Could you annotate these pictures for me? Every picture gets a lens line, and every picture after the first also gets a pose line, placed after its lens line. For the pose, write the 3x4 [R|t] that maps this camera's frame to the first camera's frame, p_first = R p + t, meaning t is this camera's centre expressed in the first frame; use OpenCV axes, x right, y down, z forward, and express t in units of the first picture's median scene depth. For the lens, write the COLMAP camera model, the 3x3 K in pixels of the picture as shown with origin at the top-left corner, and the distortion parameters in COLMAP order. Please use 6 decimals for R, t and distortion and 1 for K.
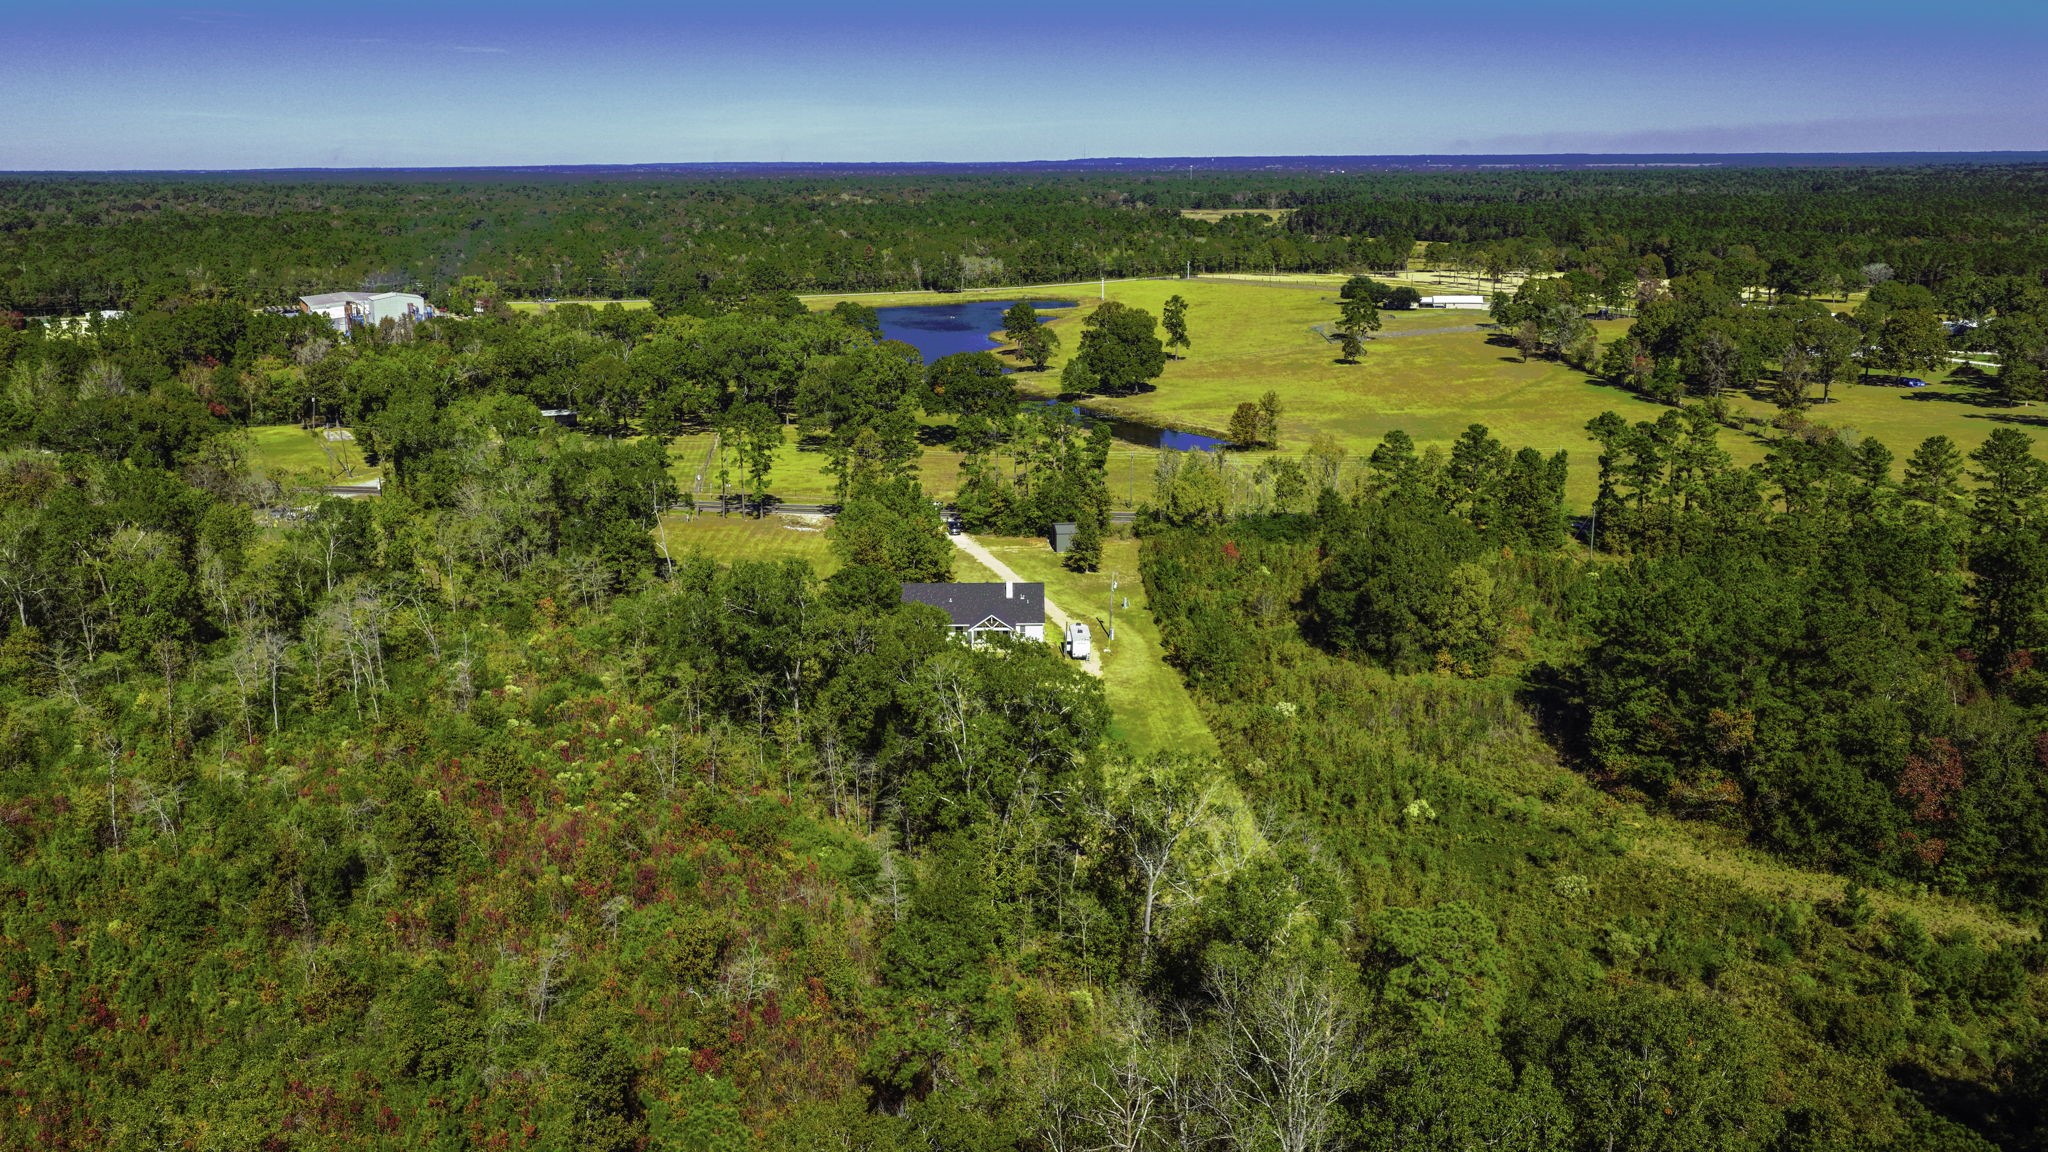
lens RADIAL K [[1790.6, 0, 1024.0], [0, 1790.6, 576.0], [0, 0, 1]] dist [-0.003760, 0.012532]
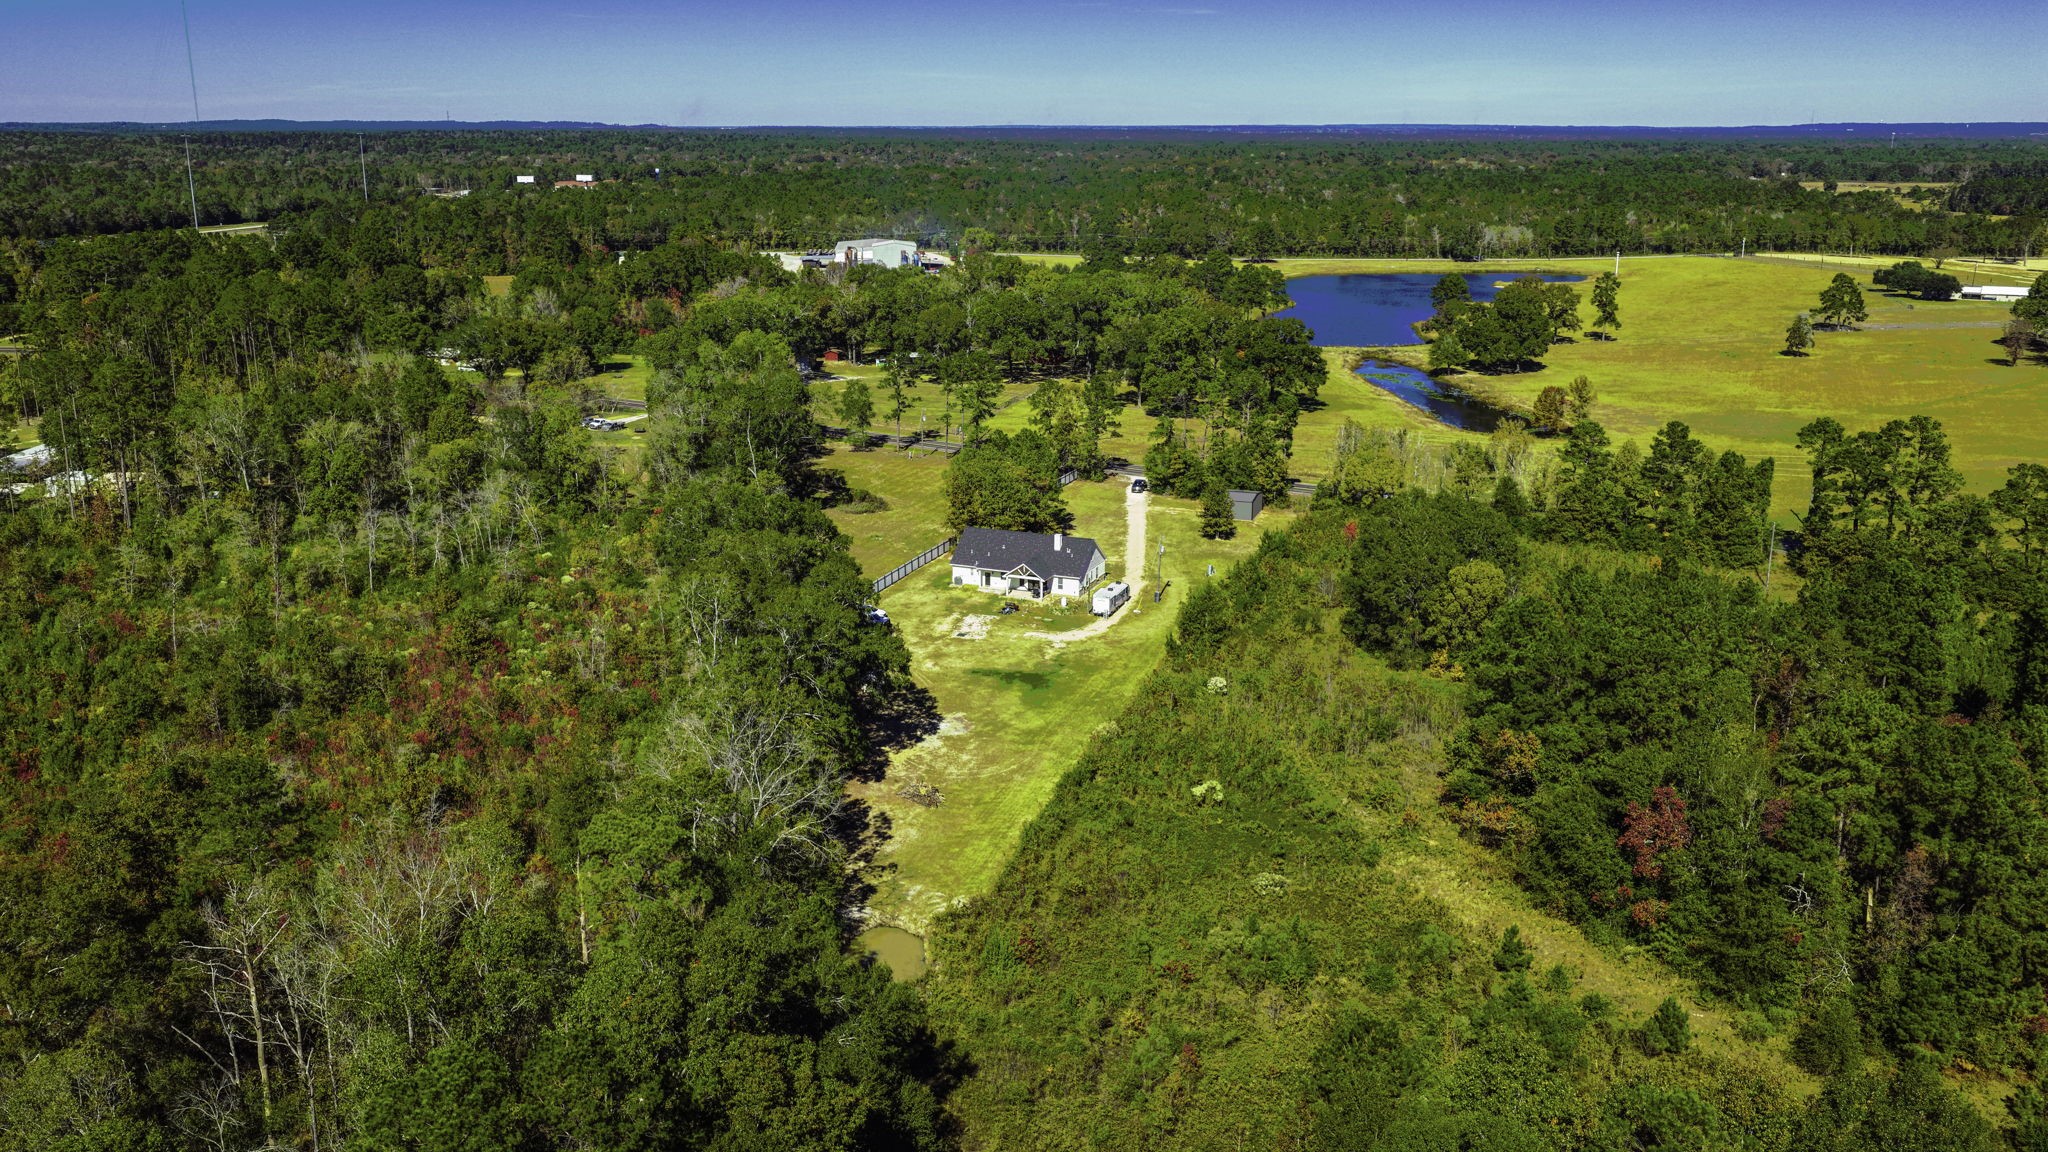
lens RADIAL K [[1790.6, 0, 1024.0], [0, 1790.6, 576.0], [0, 0, 1]] dist [-0.003760, 0.012532]
pose [[0.916551, 0.106872, -0.385374, 0.172226], [-0.098883, 0.994272, 0.040553, -0.006006], [0.387501, 0.000938, 0.921869, 0.017588]]
